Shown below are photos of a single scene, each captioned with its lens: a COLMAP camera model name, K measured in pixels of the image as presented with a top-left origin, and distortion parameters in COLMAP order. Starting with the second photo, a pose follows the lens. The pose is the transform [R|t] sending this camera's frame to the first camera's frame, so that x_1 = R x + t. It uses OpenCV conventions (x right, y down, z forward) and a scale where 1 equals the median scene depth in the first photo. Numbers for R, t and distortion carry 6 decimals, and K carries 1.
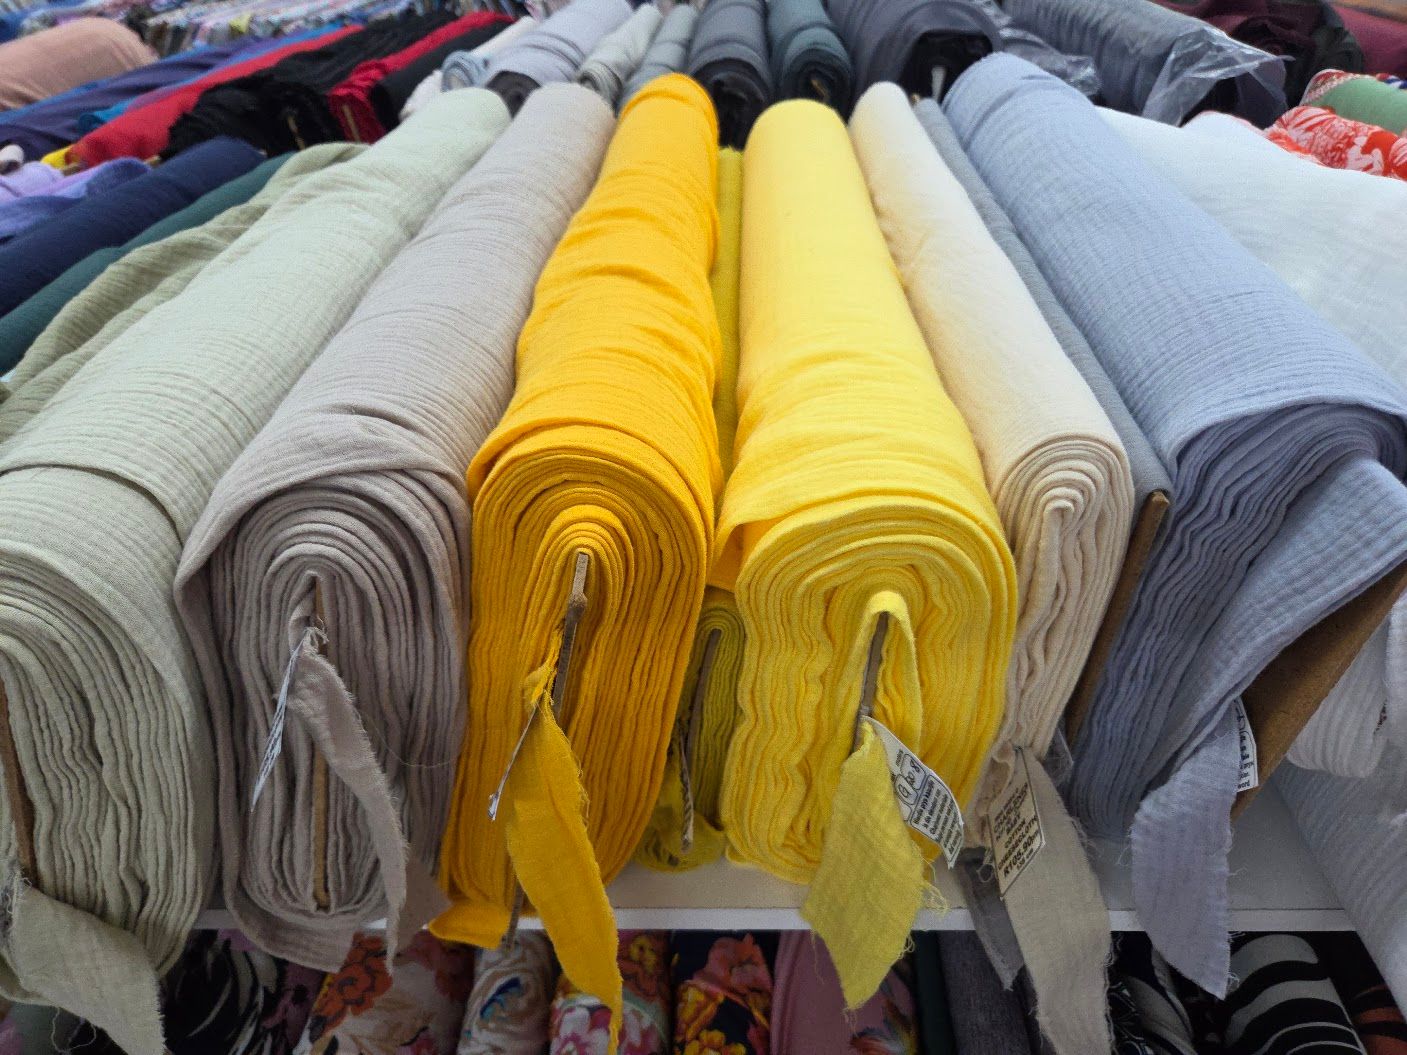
lens RADIAL K [[926.6, 0, 703.5], [0, 926.6, 527.5], [0, 0, 1]] dist [0.027417, -0.021386]
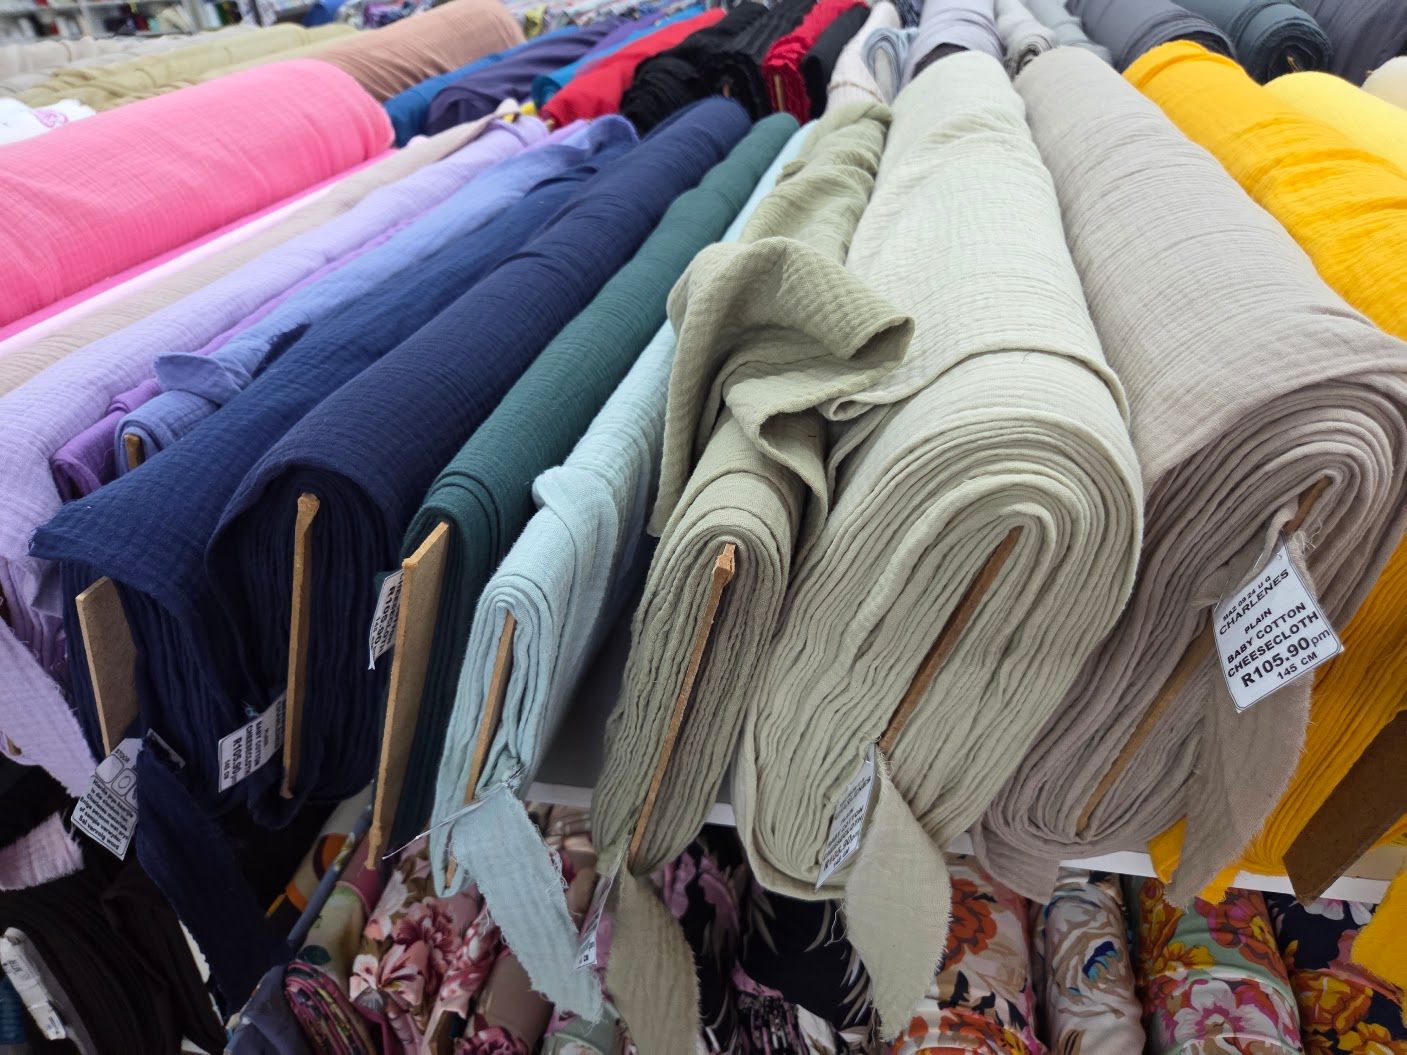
lens RADIAL K [[926.6, 0, 703.5], [0, 926.6, 527.5], [0, 0, 1]] dist [0.027417, -0.021386]
pose [[0.989334, 0.081905, -0.120460, -0.554431], [-0.083265, 0.996508, -0.006290, 0.097614], [0.119524, 0.016253, 0.992698, -0.023108]]
